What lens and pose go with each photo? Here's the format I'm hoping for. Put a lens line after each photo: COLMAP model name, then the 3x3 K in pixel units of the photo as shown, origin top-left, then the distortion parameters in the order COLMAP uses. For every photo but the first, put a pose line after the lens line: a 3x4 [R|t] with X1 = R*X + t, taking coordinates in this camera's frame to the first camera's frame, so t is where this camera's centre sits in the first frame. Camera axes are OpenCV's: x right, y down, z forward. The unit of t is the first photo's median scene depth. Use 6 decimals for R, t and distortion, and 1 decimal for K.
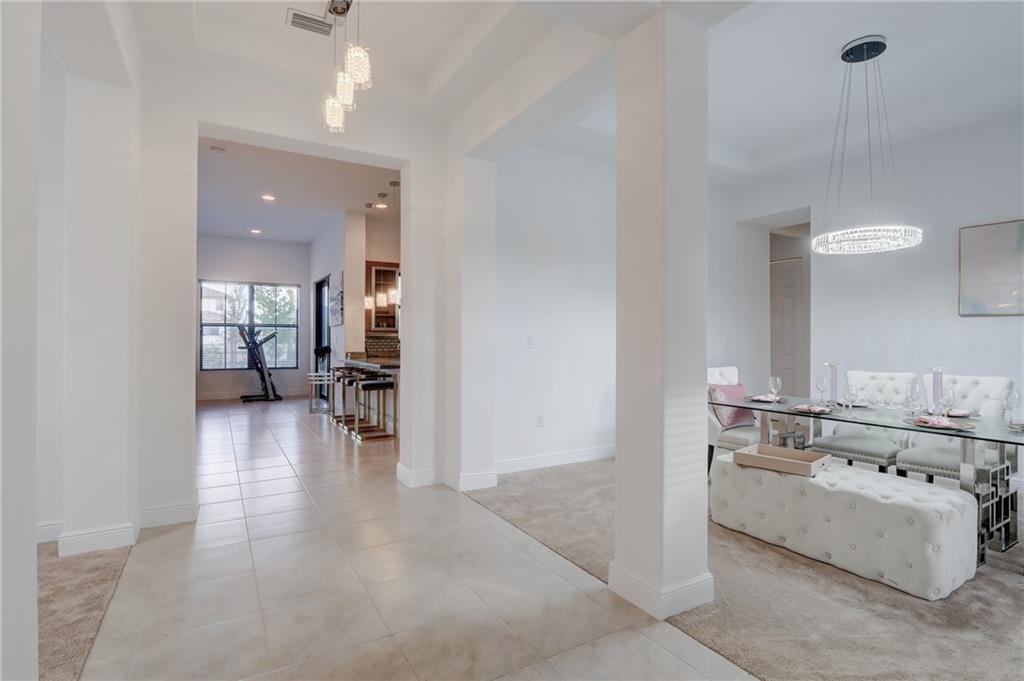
lens RADIAL K [[500.8, 0, 511.9], [0, 500.8, 339.9], [0, 0, 1]] dist [-0.015455, 0.000092]
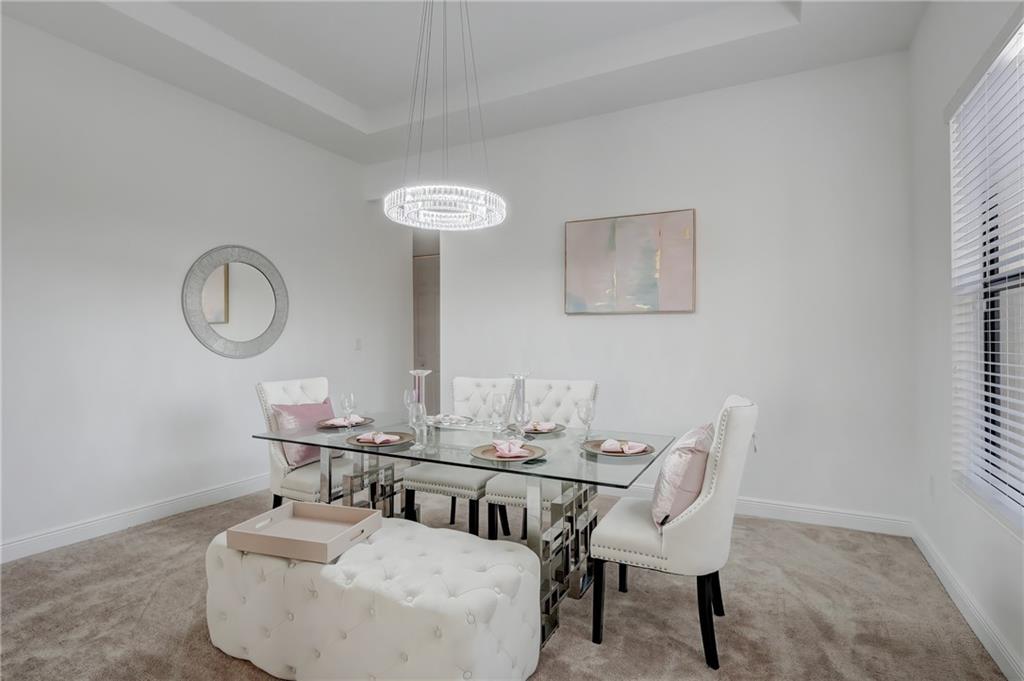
lens RADIAL K [[500.8, 0, 511.2], [0, 500.8, 339.1], [0, 0, 1]] dist [-0.015455, 0.000092]
pose [[0.853085, -0.006684, 0.521729, 0.354972], [0.007957, 0.999968, -0.000201, -0.001053], [-0.521711, 0.004323, 0.853111, 0.264136]]
